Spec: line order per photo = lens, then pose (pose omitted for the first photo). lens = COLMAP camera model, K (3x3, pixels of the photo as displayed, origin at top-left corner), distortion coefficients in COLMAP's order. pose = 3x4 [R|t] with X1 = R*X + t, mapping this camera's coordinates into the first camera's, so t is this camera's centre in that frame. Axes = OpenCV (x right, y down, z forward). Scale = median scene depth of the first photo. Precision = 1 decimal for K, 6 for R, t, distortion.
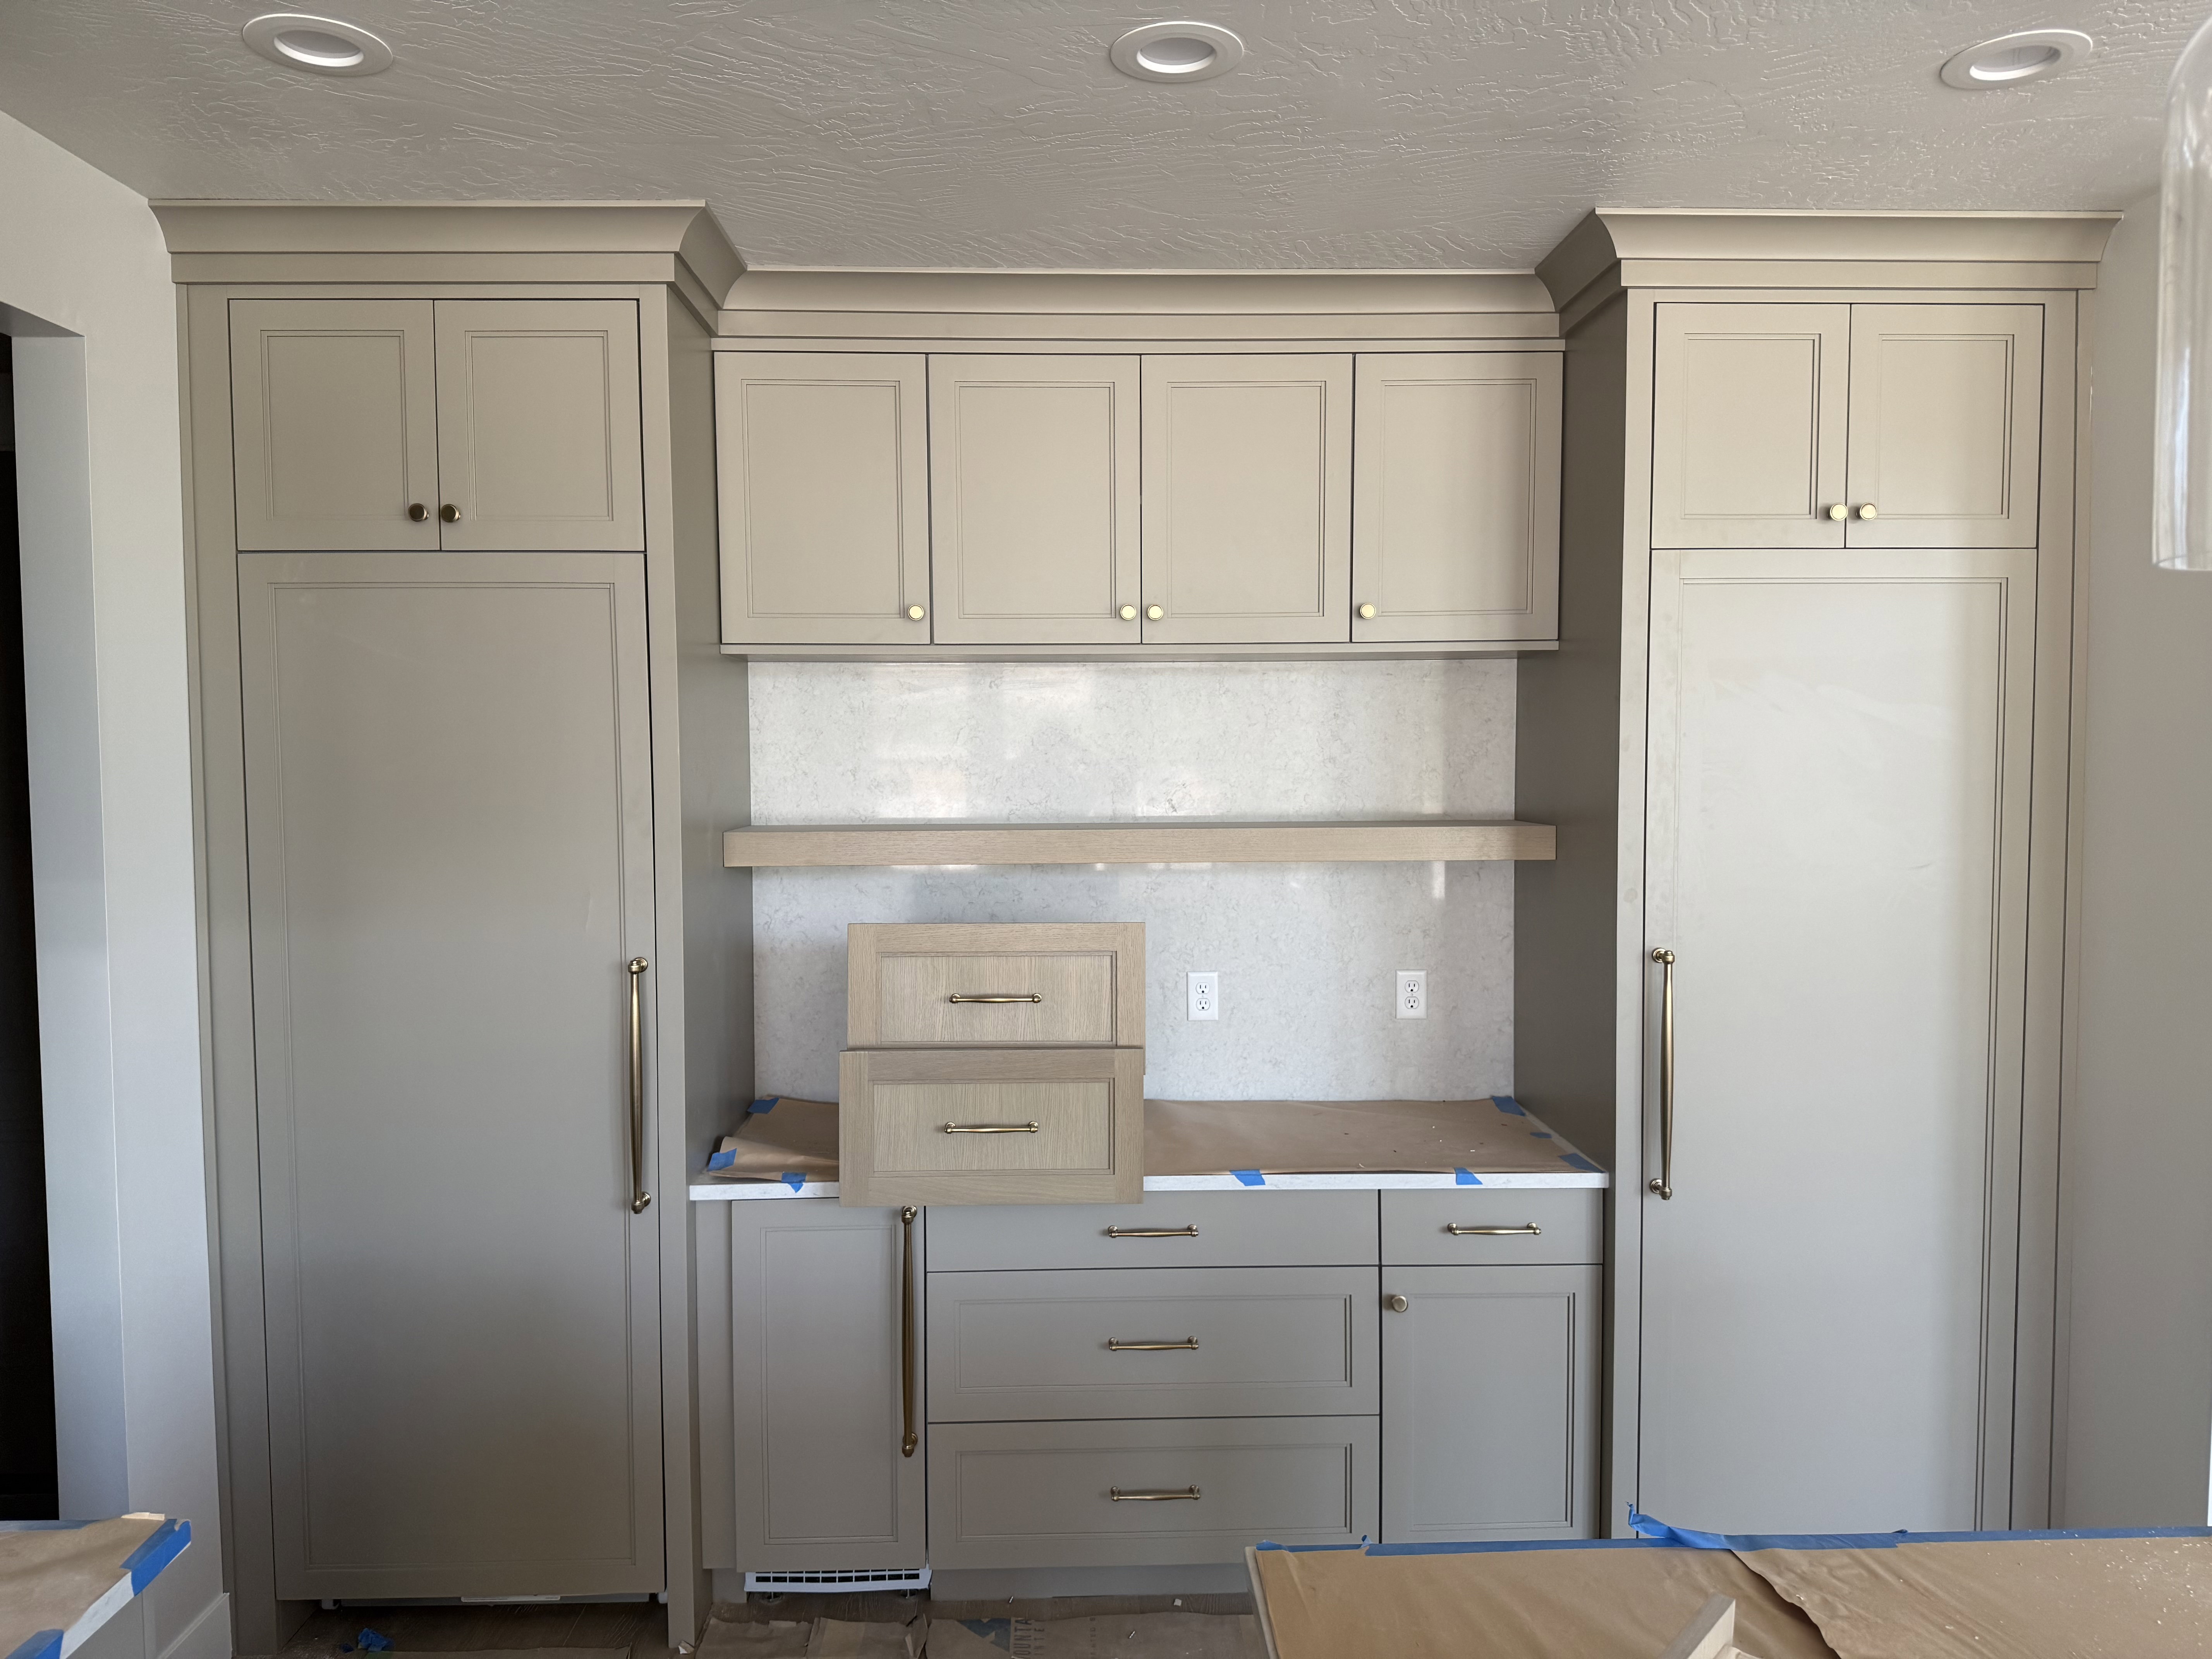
lens RADIAL K [[1561.0, 0, 1071.9], [0, 1561.0, 774.1], [0, 0, 1]] dist [-0.007153, 0.025859]
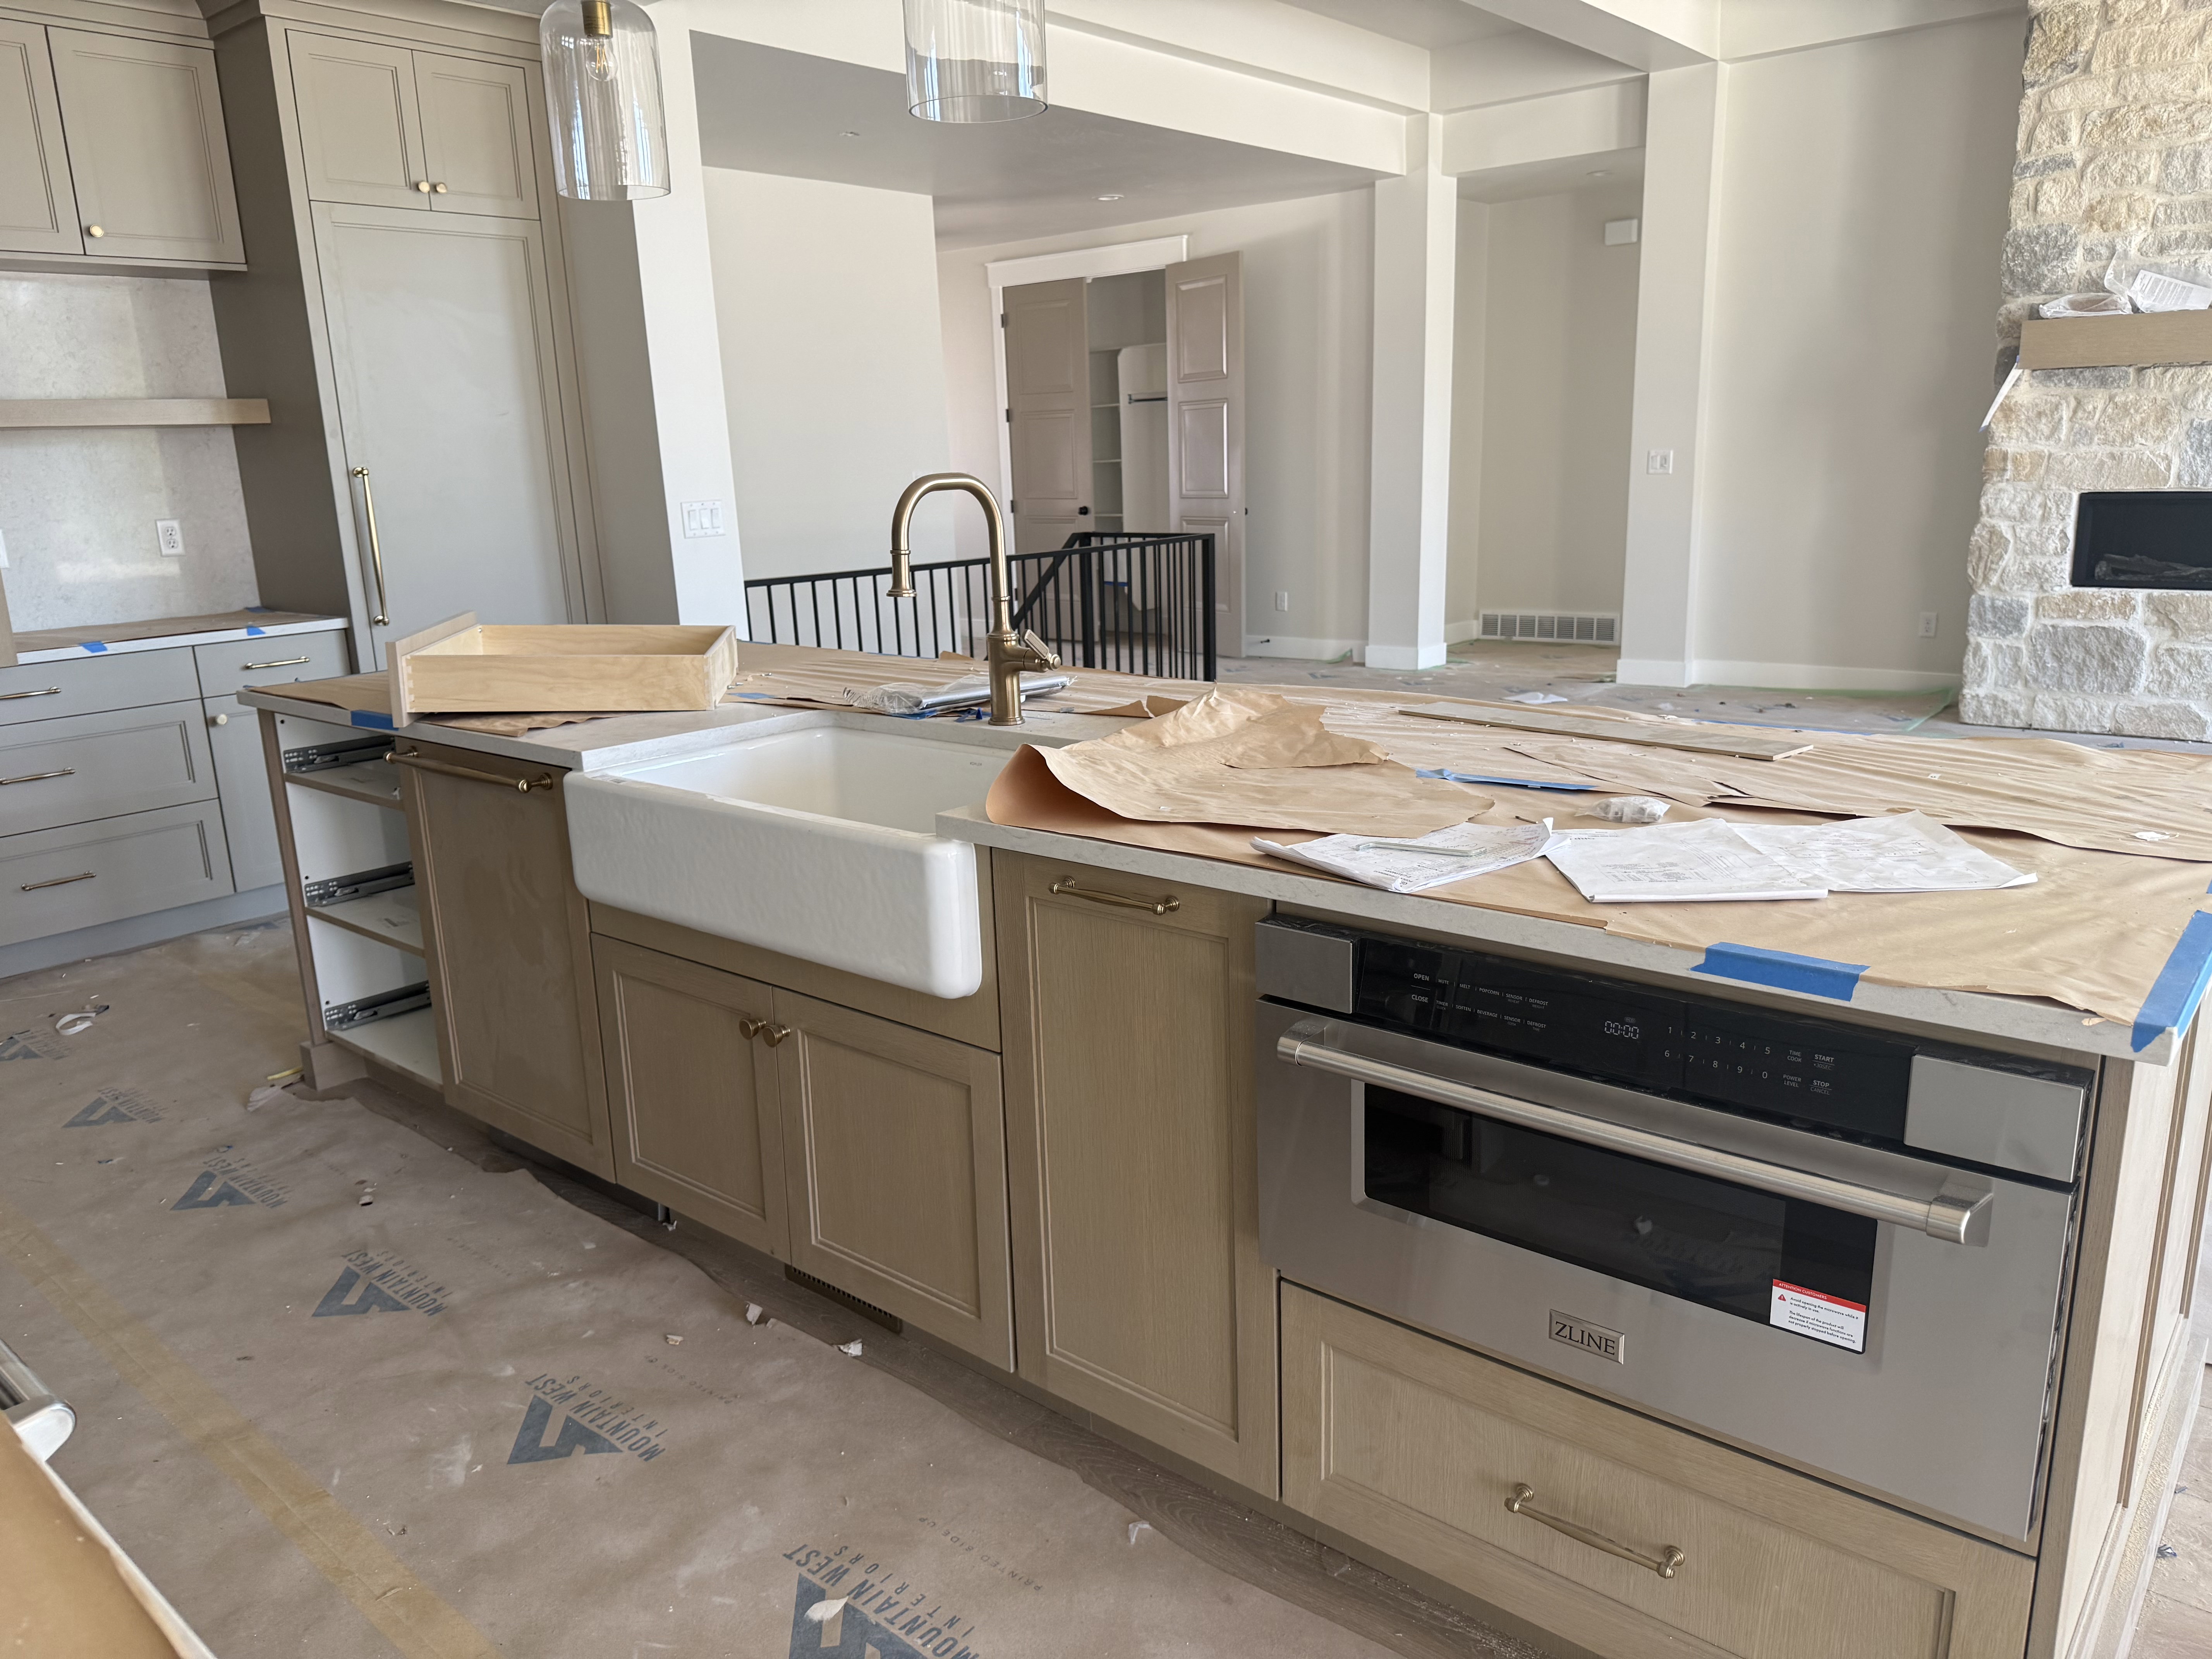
lens RADIAL K [[1561.0, 0, 1141.9], [0, 1561.0, 820.4], [0, 0, 1]] dist [-0.007153, 0.025859]
pose [[0.649419, -0.206545, 0.731843, -0.336045], [0.053761, 0.972468, 0.226750, 0.138508], [-0.758528, -0.107911, 0.642643, -0.657012]]
